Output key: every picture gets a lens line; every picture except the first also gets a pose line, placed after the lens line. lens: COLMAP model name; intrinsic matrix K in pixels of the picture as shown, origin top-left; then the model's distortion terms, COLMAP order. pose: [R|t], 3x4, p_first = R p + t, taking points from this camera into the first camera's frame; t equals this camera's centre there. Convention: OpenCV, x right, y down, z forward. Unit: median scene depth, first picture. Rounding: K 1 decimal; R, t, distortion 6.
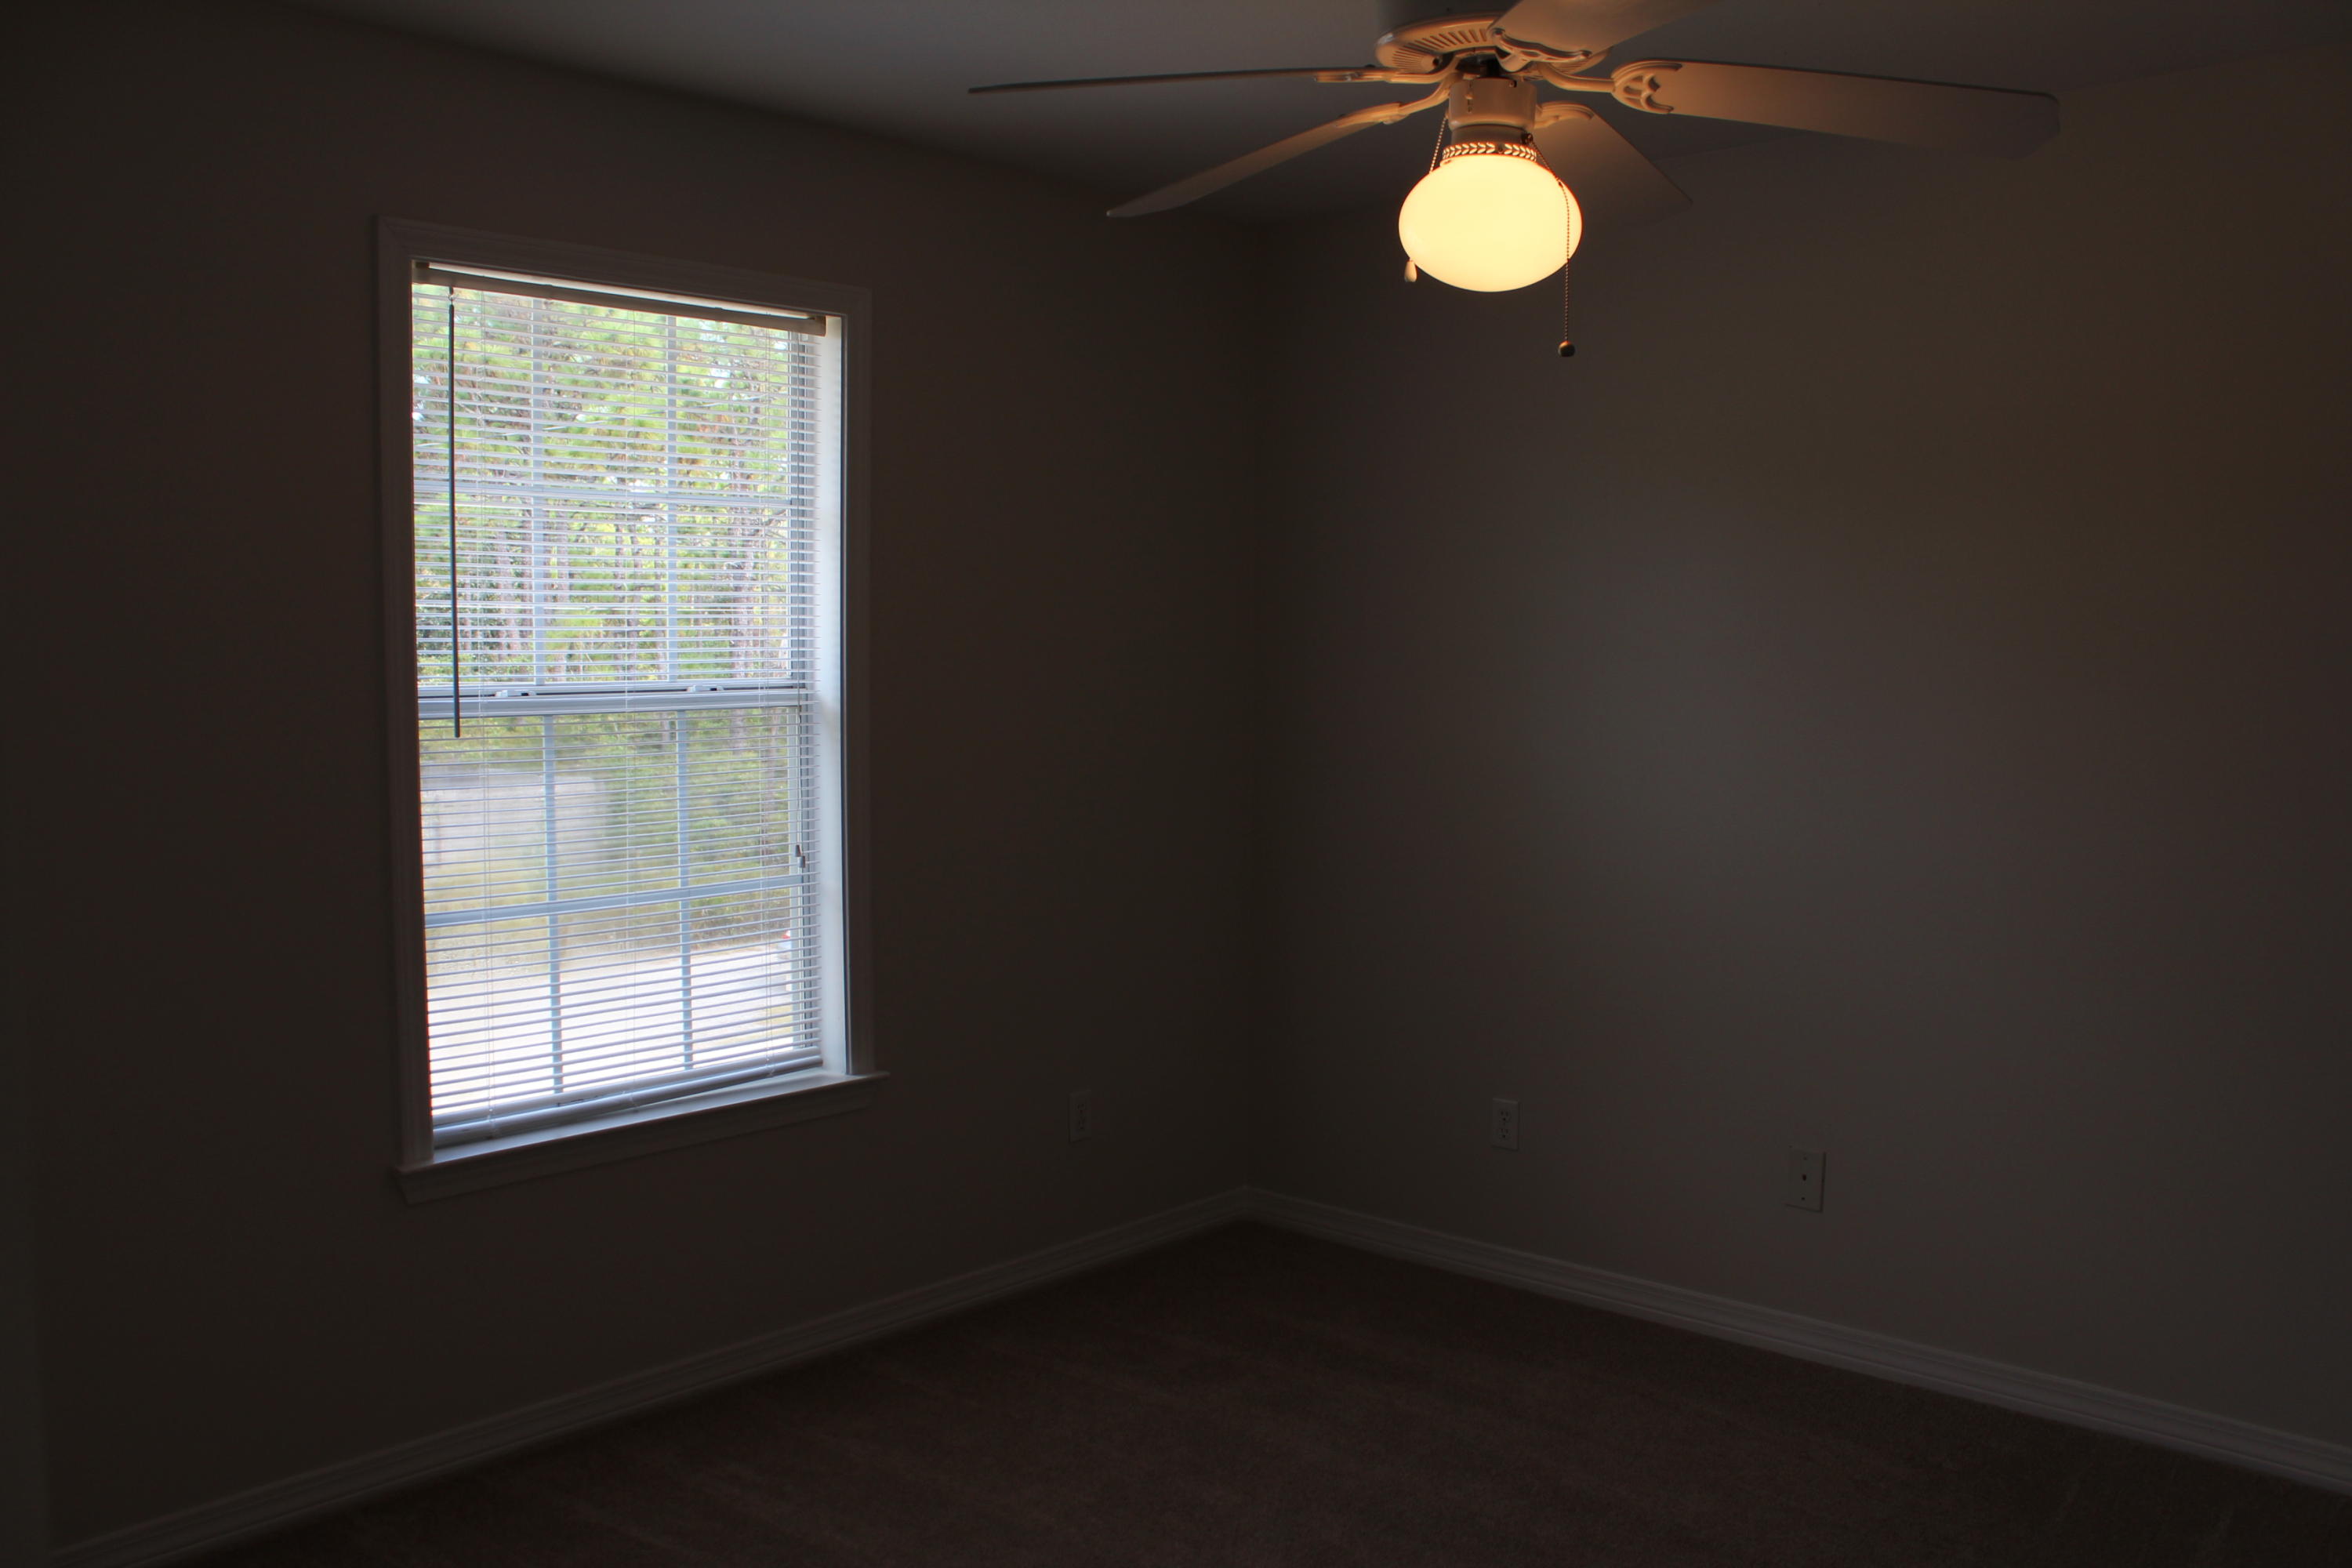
lens RADIAL K [[1944.7, 0, 1166.6], [0, 1944.7, 789.2], [0, 0, 1]] dist [-0.162082, 0.140618]
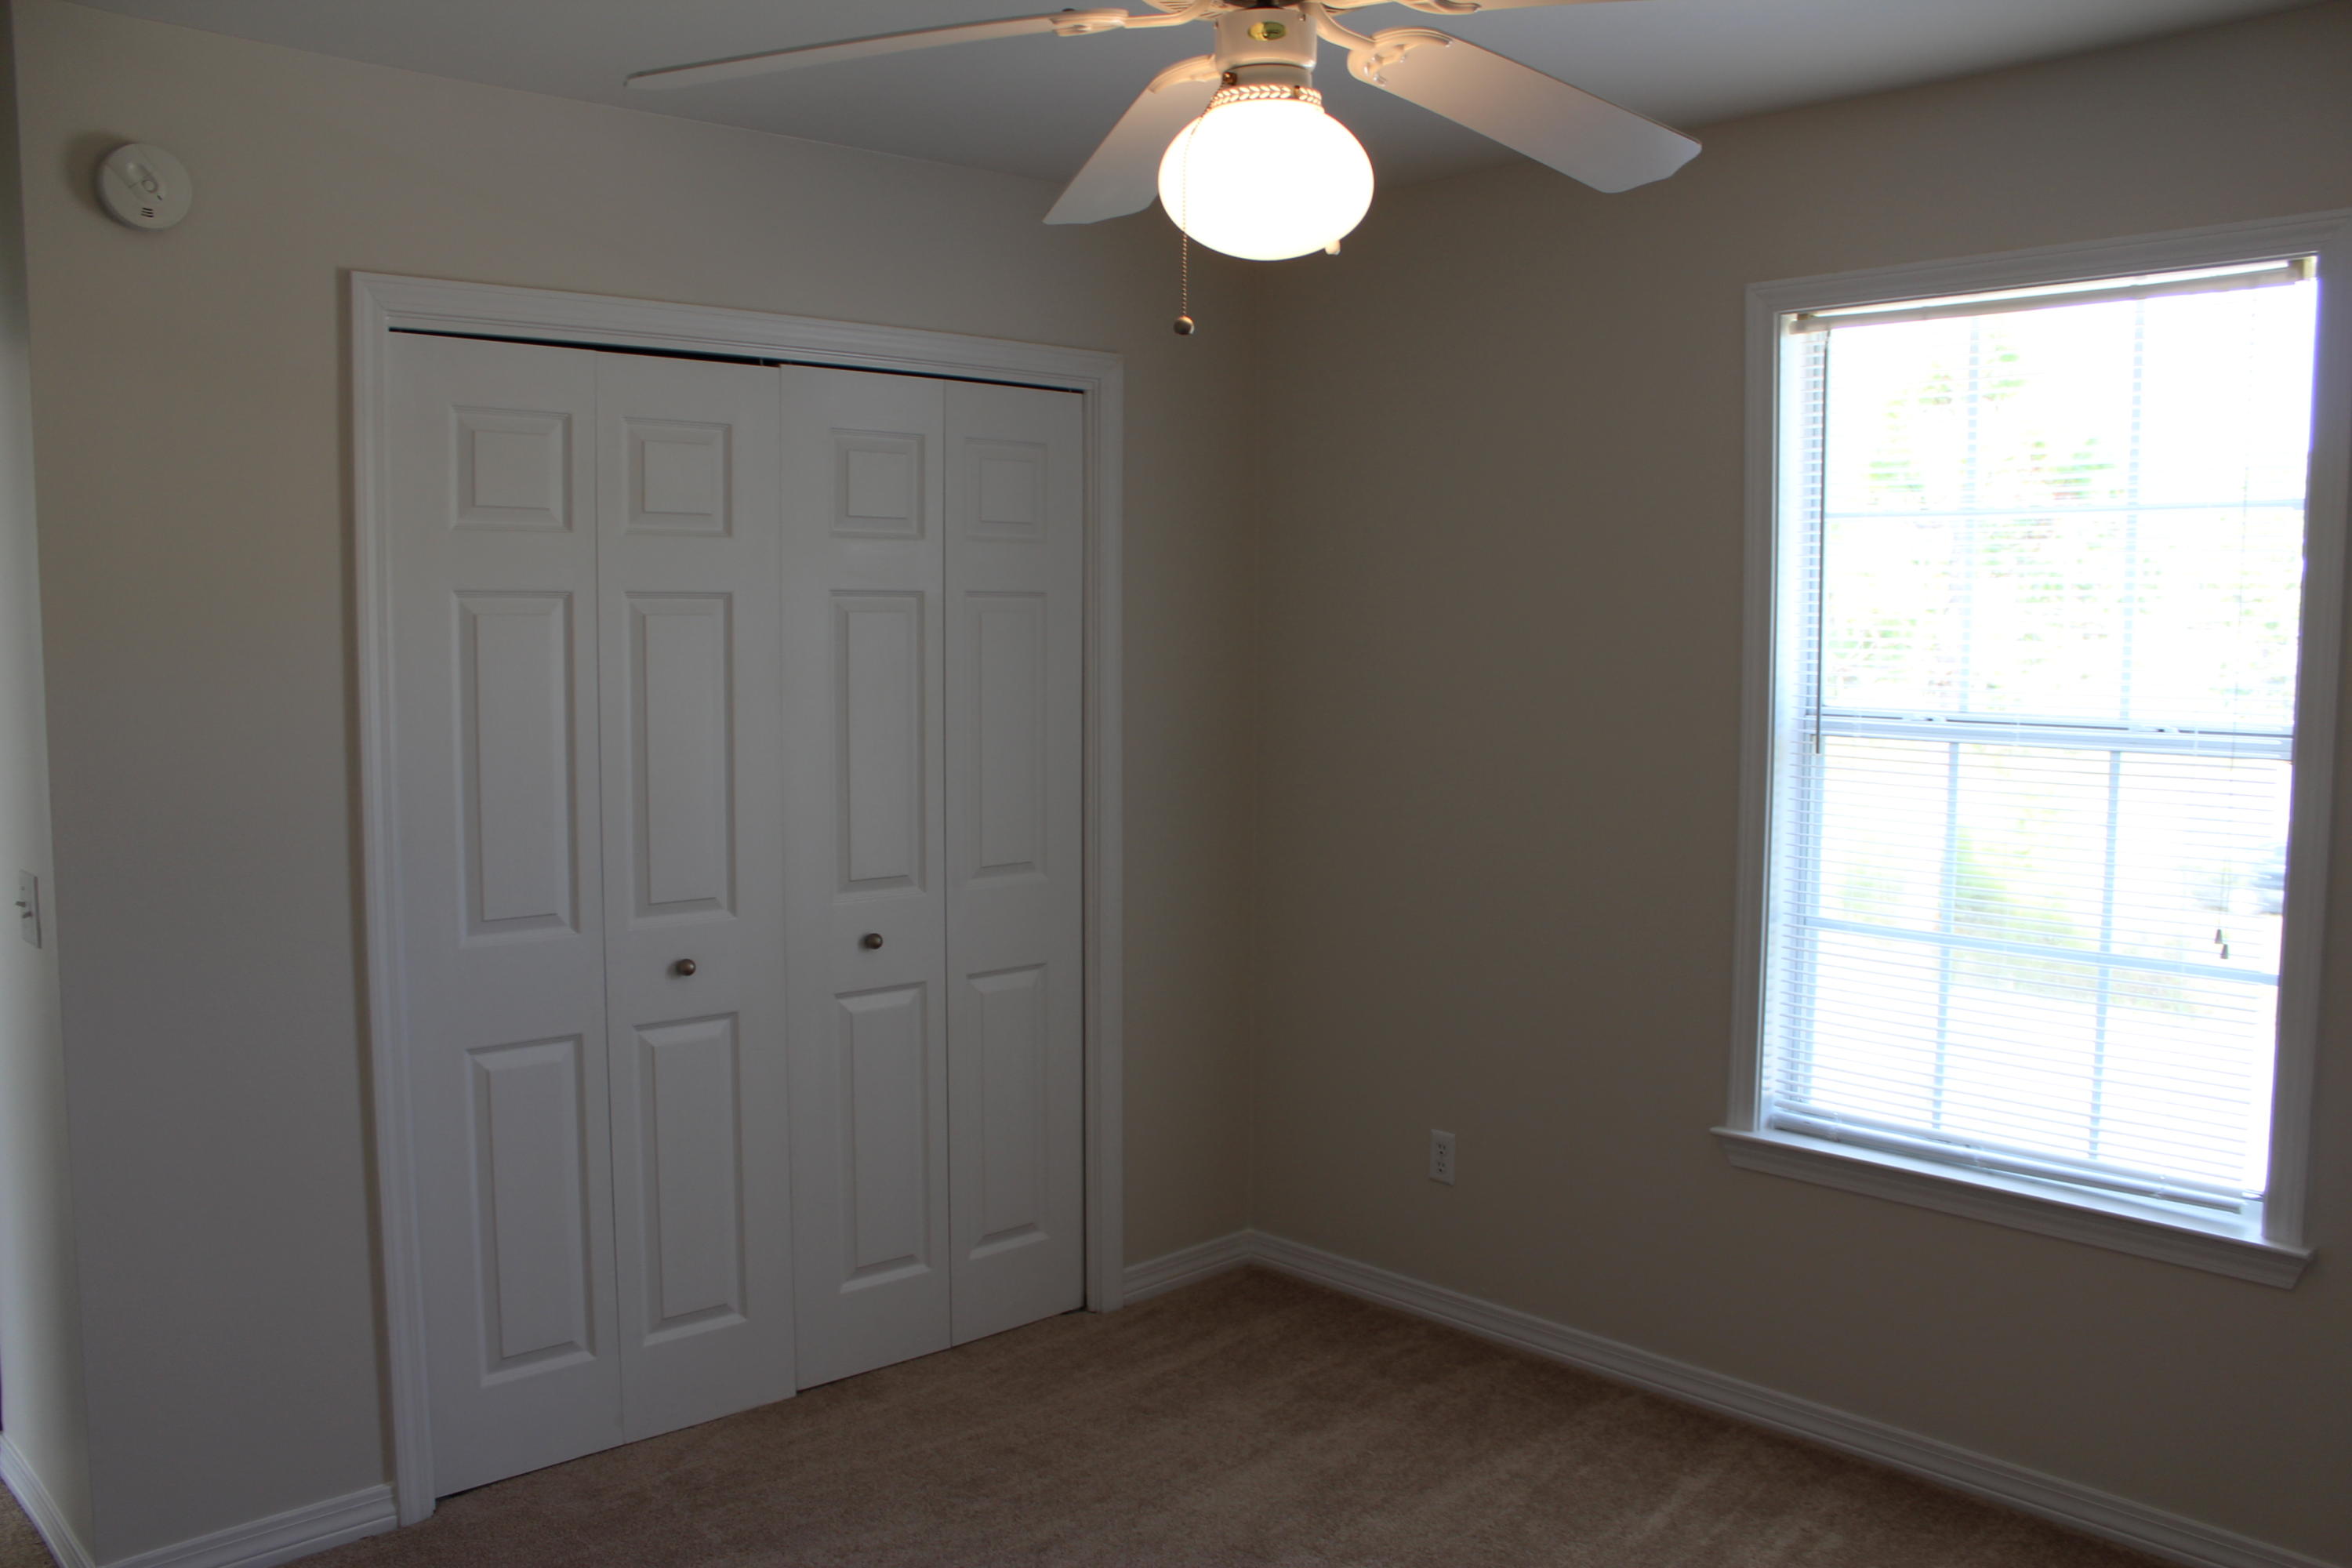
lens RADIAL K [[1944.7, 0, 1166.6], [0, 1944.7, 789.2], [0, 0, 1]] dist [-0.162082, 0.140618]
pose [[-0.075332, 0.084936, -0.993535, 0.661721], [-0.084352, 0.992252, 0.091222, -0.068468], [0.993584, 0.090679, -0.067583, 0.660980]]
